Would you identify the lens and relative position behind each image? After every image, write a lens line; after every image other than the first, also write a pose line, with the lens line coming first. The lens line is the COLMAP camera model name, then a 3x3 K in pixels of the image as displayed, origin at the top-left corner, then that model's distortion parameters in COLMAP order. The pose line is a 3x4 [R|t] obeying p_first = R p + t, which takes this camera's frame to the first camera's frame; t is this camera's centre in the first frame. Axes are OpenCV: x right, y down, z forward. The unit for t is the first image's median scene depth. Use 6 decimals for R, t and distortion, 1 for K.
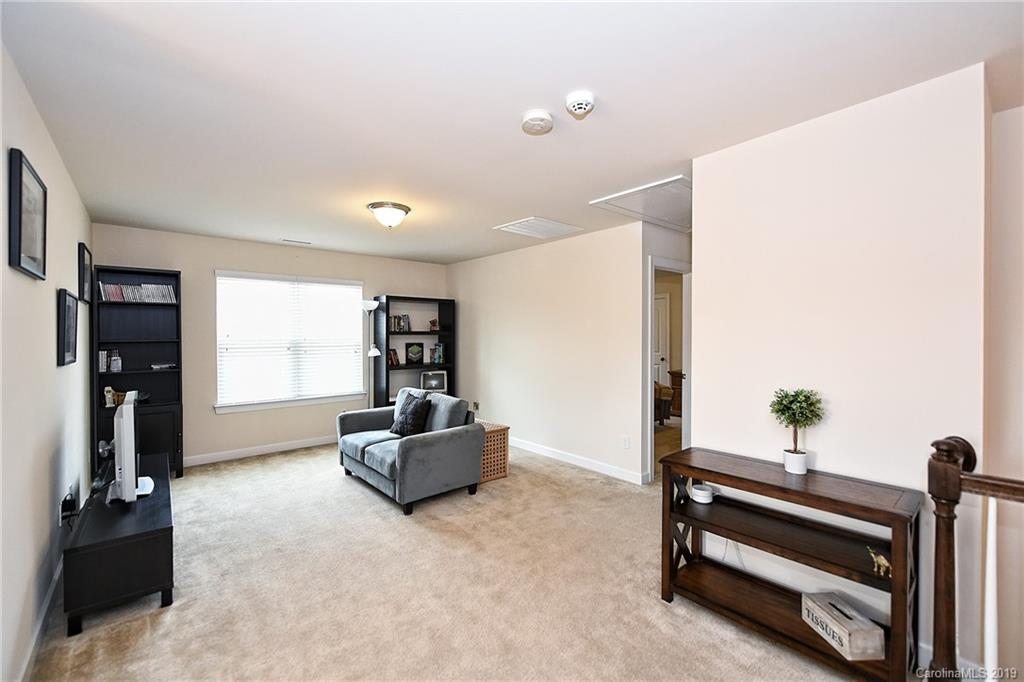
lens RADIAL K [[409.9, 0, 521.1], [0, 409.9, 342.7], [0, 0, 1]] dist [-0.002441, -0.000333]
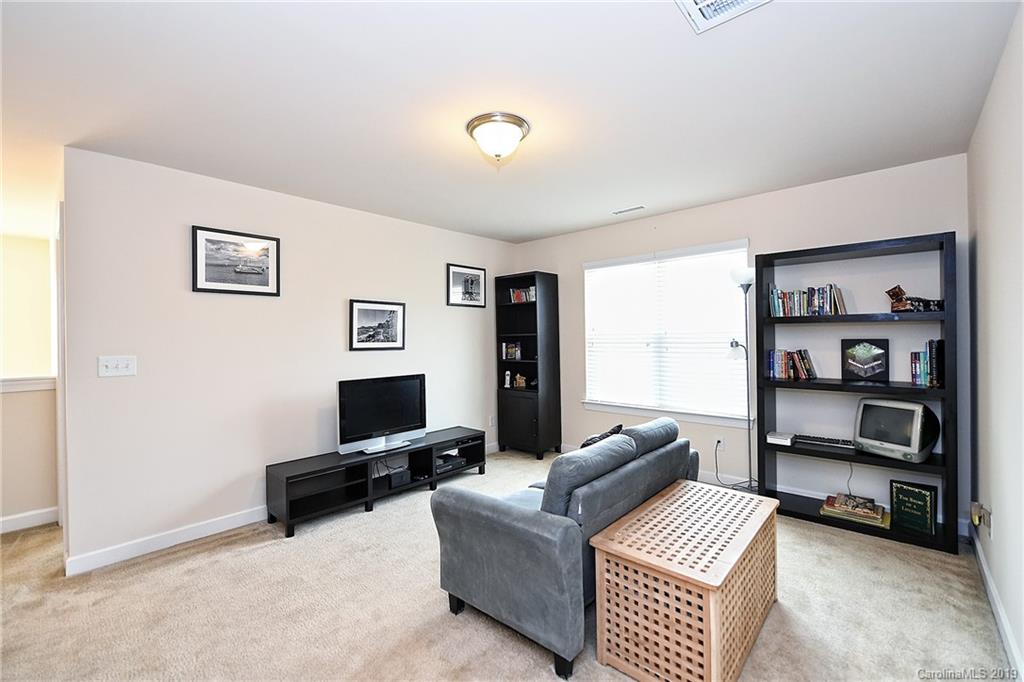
lens RADIAL K [[442.7, 0, 516.7], [0, 442.7, 334.1], [0, 0, 1]] dist [0.009613, -0.000406]
pose [[0.114872, 0.003133, -0.993375, 0.268825], [0.001953, 0.999992, 0.003380, -0.009468], [0.993378, -0.002328, 0.114865, 0.643598]]
